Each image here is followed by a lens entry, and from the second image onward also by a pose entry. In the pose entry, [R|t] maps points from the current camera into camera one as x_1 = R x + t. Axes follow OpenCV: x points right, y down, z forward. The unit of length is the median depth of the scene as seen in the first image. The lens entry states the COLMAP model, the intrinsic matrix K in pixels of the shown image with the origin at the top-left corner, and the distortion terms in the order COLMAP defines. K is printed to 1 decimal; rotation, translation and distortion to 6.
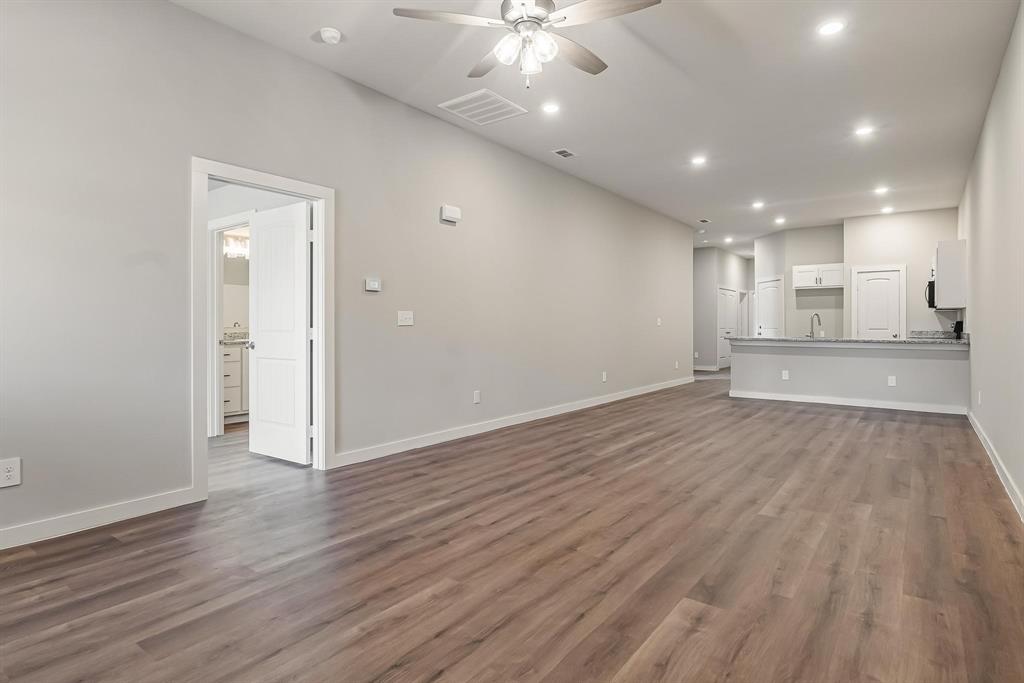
lens RADIAL K [[539.6, 0, 520.7], [0, 539.6, 330.3], [0, 0, 1]] dist [-0.012429, 0.003780]
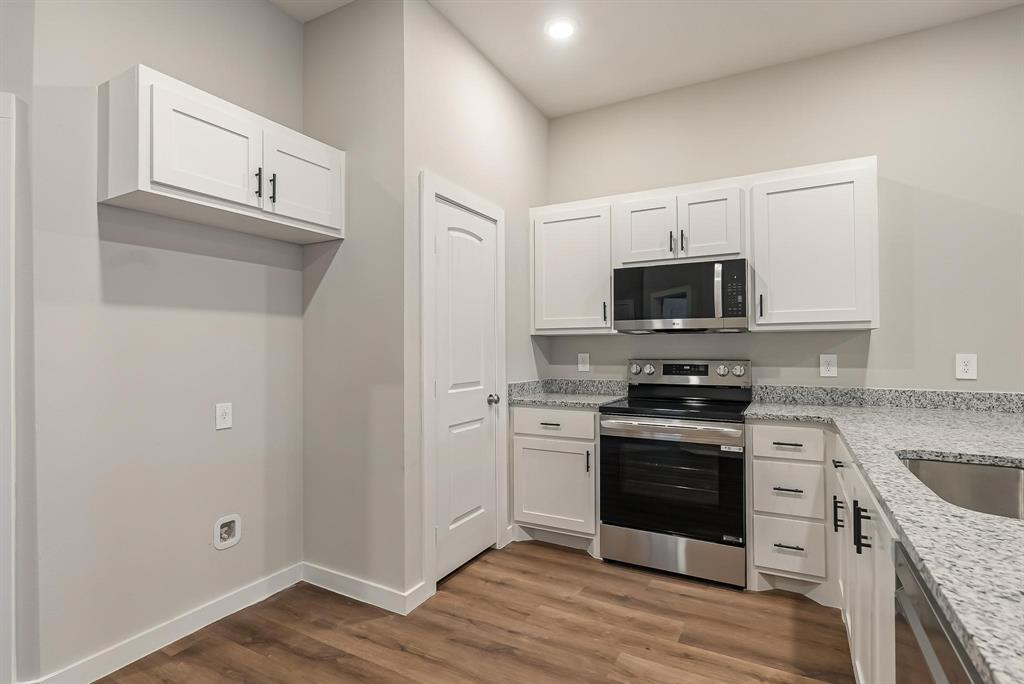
lens RADIAL K [[503.2, 0, 531.8], [0, 503.2, 336.8], [0, 0, 1]] dist [0.020541, -0.000490]
pose [[-0.154378, 0.022208, 0.987762, 0.347636], [0.011790, 0.999718, -0.020634, -0.024100], [-0.987942, 0.008461, -0.154596, 0.983751]]
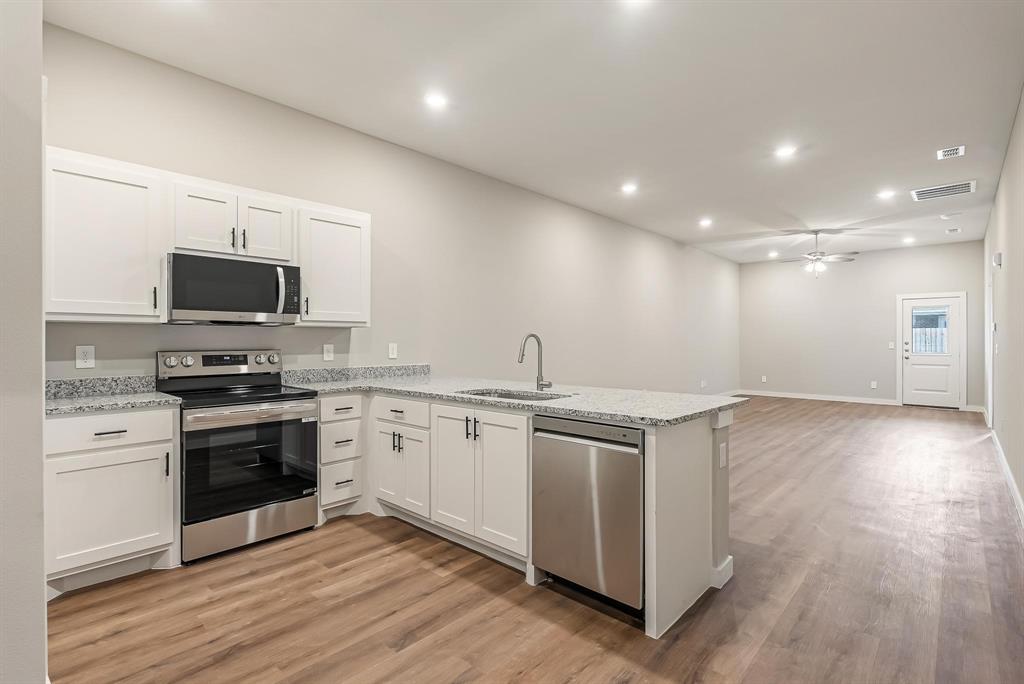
lens RADIAL K [[503.2, 0, 518.4], [0, 503.2, 332.6], [0, 0, 1]] dist [0.020541, -0.000490]
pose [[-0.996508, -0.001308, 0.083492, 0.430894], [-0.001923, 0.999972, -0.007281, -0.024805], [-0.083480, -0.007416, -0.996482, 1.162388]]
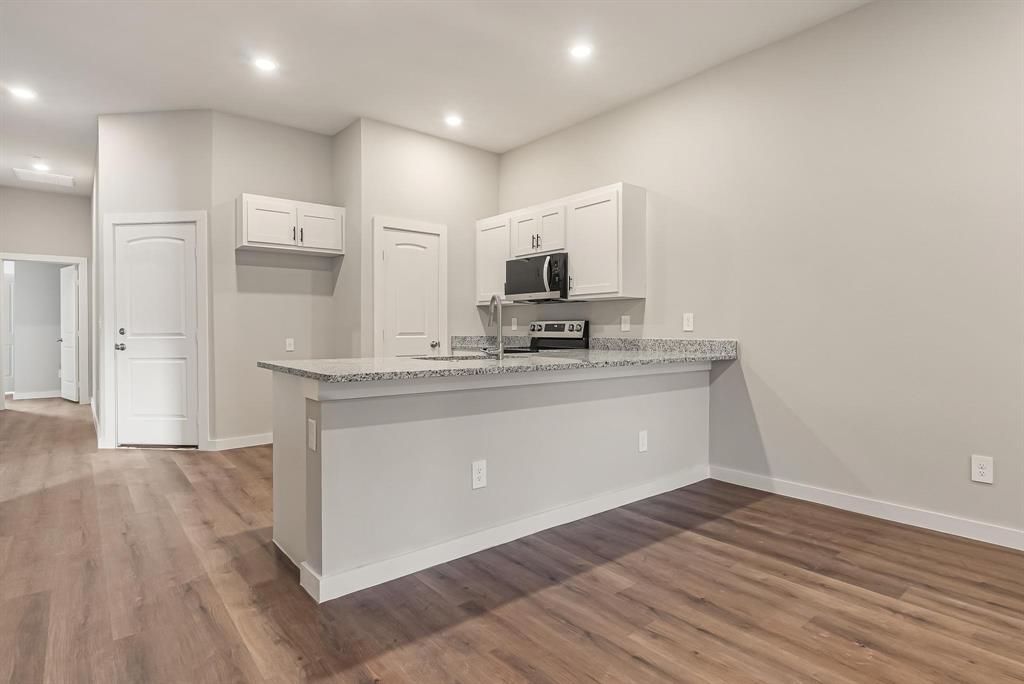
lens RADIAL K [[539.6, 0, 522.8], [0, 539.6, 345.2], [0, 0, 1]] dist [-0.012429, 0.003780]
pose [[0.241740, -0.030321, 0.969867, 0.141567], [0.006175, 0.999540, 0.029709, -0.006359], [-0.970321, -0.001194, 0.241816, 0.733236]]
